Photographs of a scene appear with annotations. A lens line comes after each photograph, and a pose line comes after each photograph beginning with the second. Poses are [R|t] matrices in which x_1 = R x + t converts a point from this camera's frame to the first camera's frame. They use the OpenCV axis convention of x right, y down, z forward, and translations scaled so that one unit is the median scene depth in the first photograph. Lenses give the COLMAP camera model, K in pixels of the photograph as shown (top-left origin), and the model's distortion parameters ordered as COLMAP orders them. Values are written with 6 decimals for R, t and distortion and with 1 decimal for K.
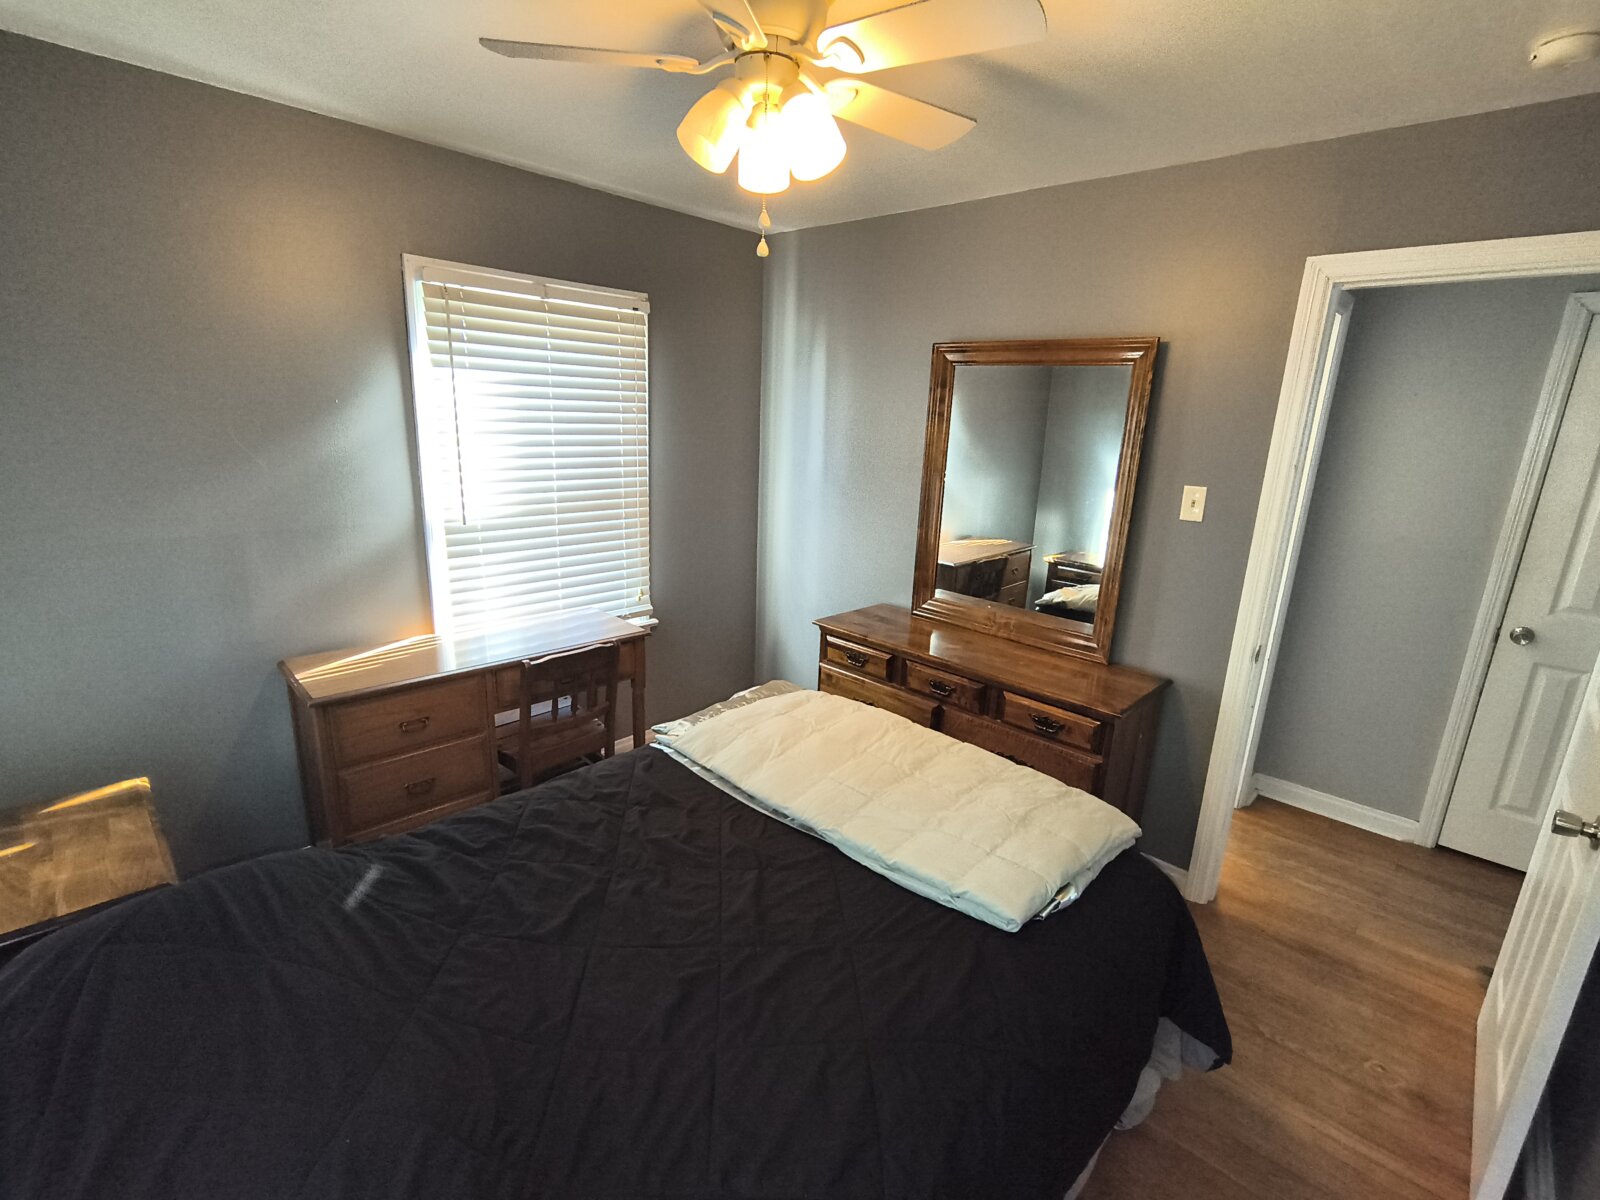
lens RADIAL K [[738.5, 0, 810.2], [0, 738.5, 600.3], [0, 0, 1]] dist [0.014070, -0.010601]
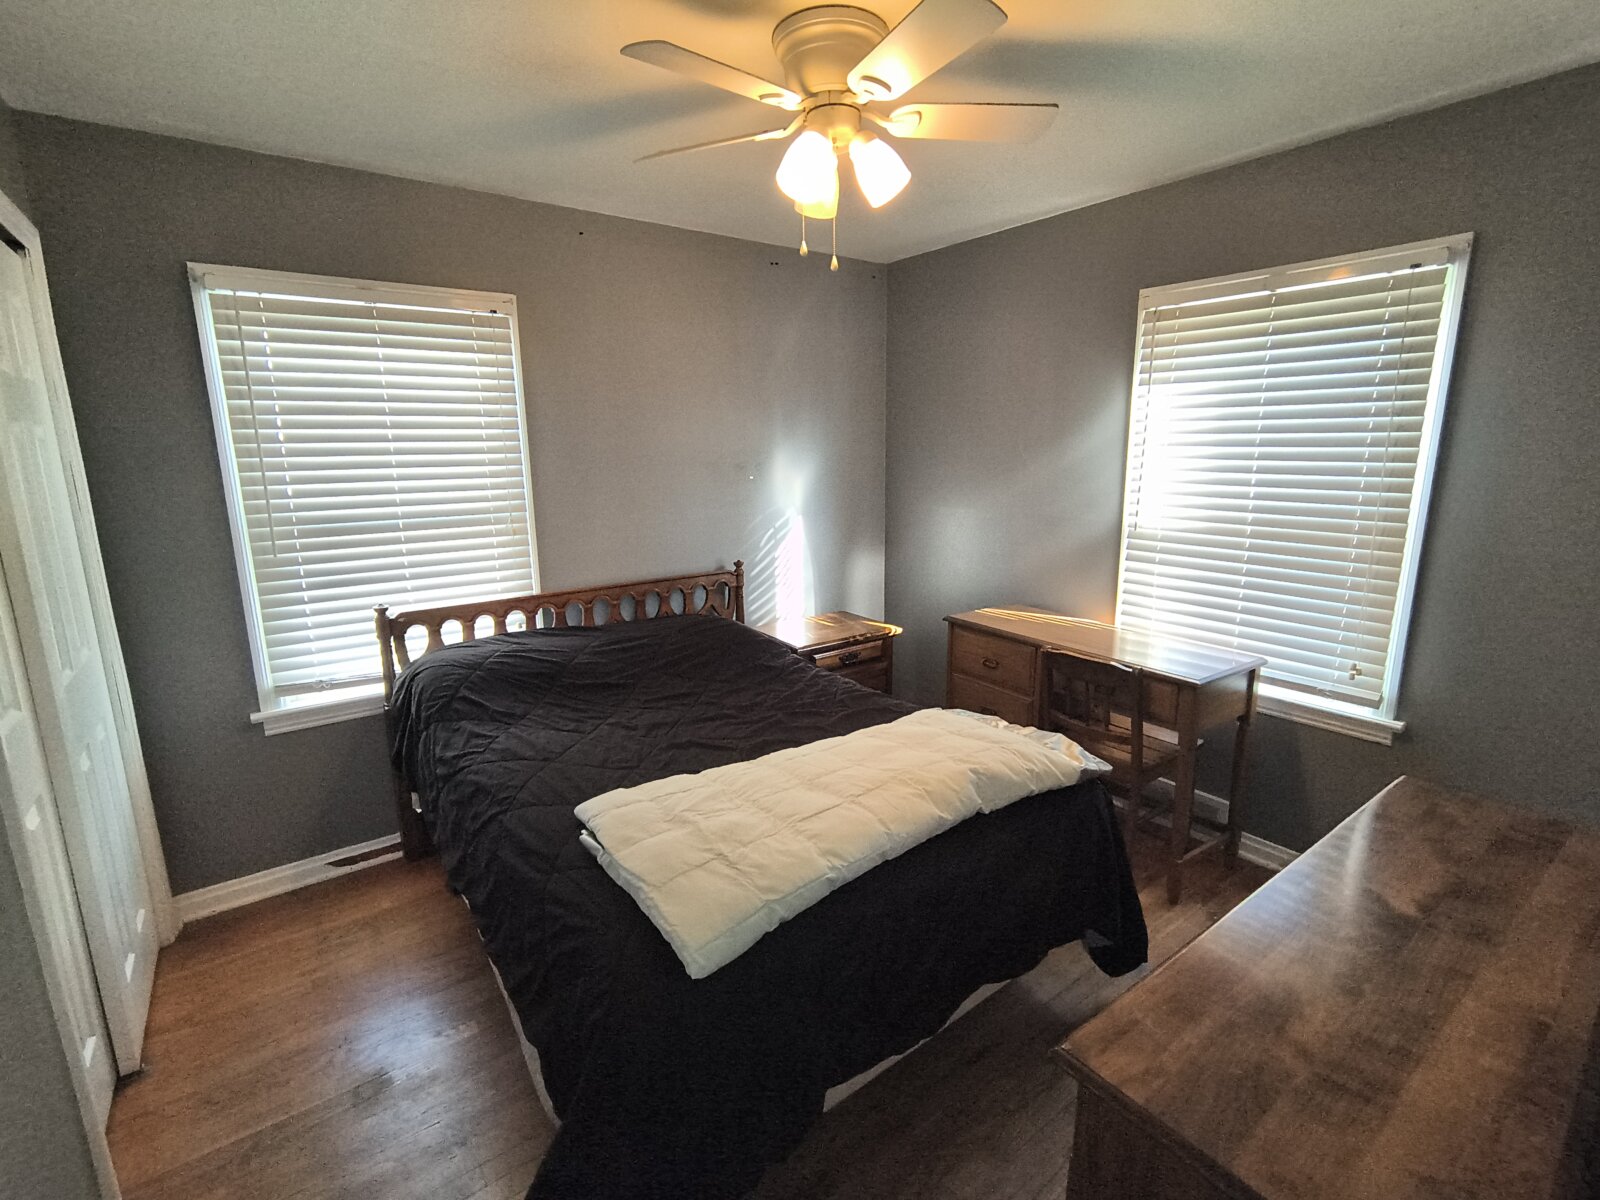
lens RADIAL K [[738.5, 0, 810.2], [0, 738.5, 600.3], [0, 0, 1]] dist [0.014070, -0.010601]
pose [[-0.172860, 0.168005, -0.970512, 0.663256], [-0.245707, 0.946838, 0.207670, -0.112854], [0.953807, 0.274359, -0.122391, 0.706744]]
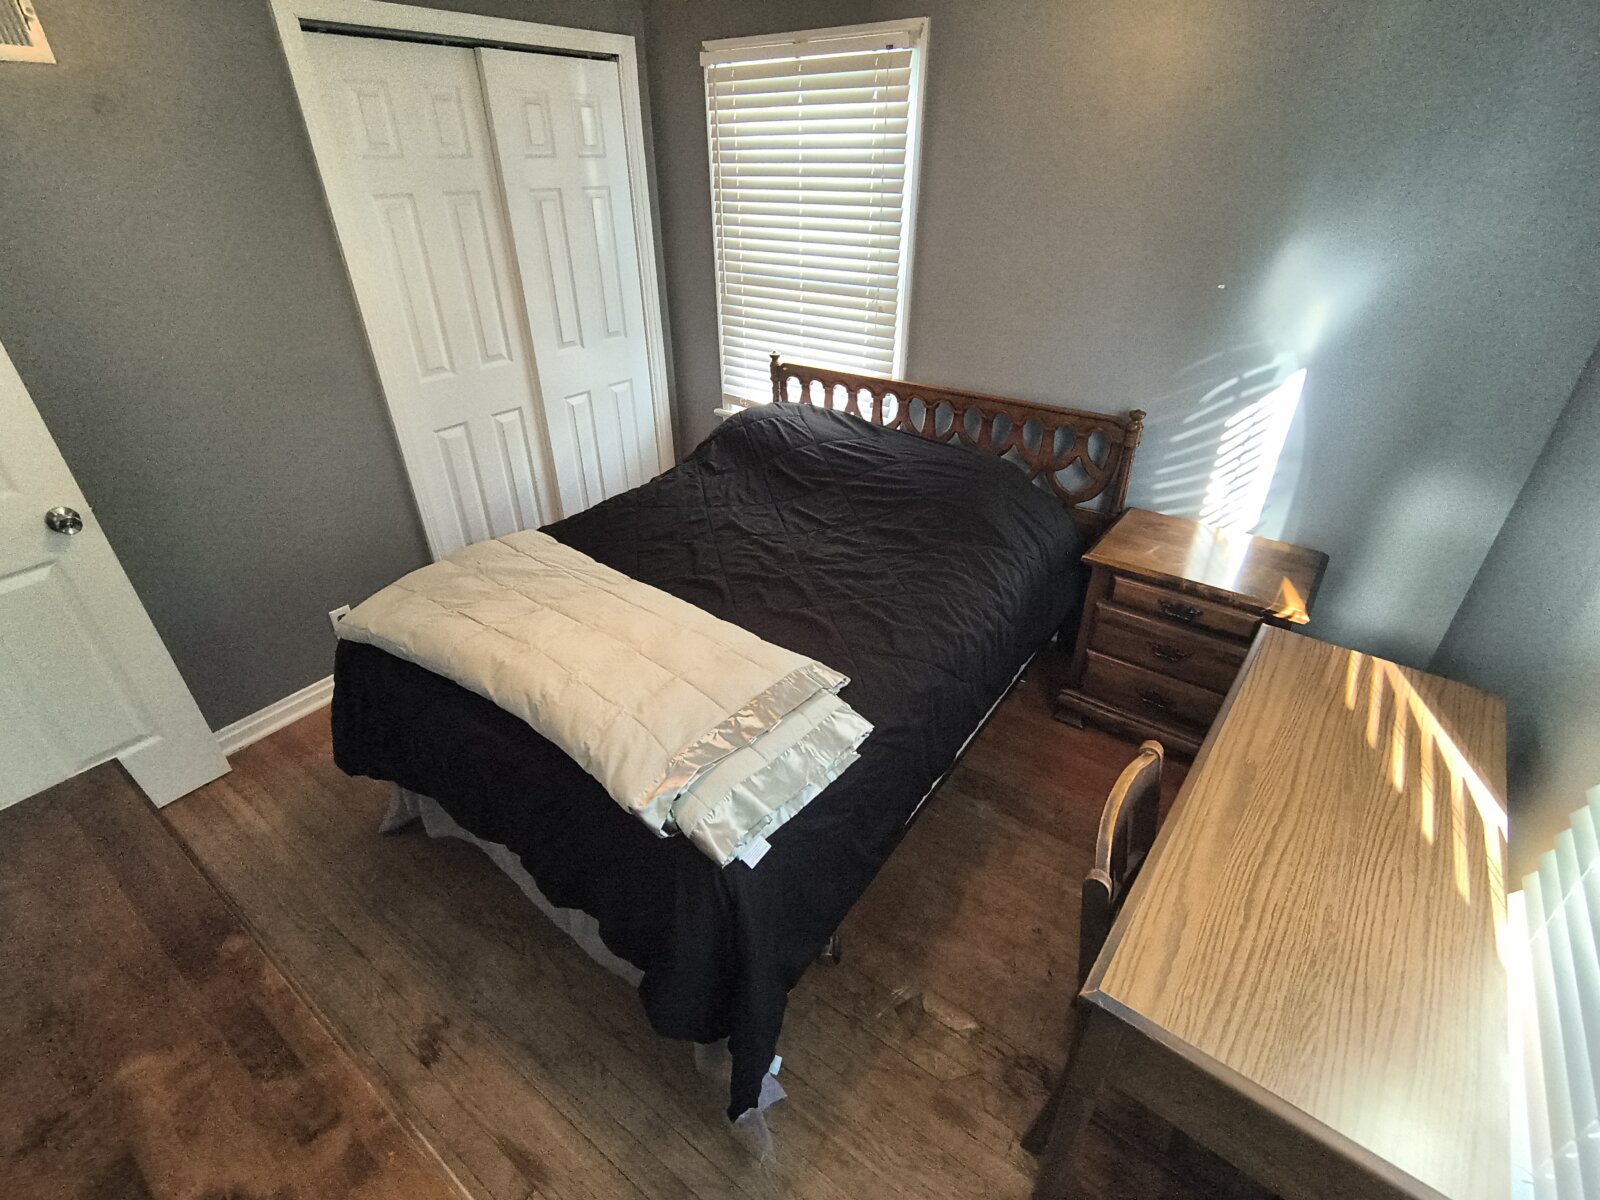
lens RADIAL K [[738.5, 0, 810.2], [0, 738.5, 600.3], [0, 0, 1]] dist [0.014070, -0.010601]
pose [[-0.989507, 0.032708, -0.140731, -0.057989], [-0.078006, 0.698936, 0.710917, -0.333861], [0.121614, 0.714436, -0.689051, 1.156855]]
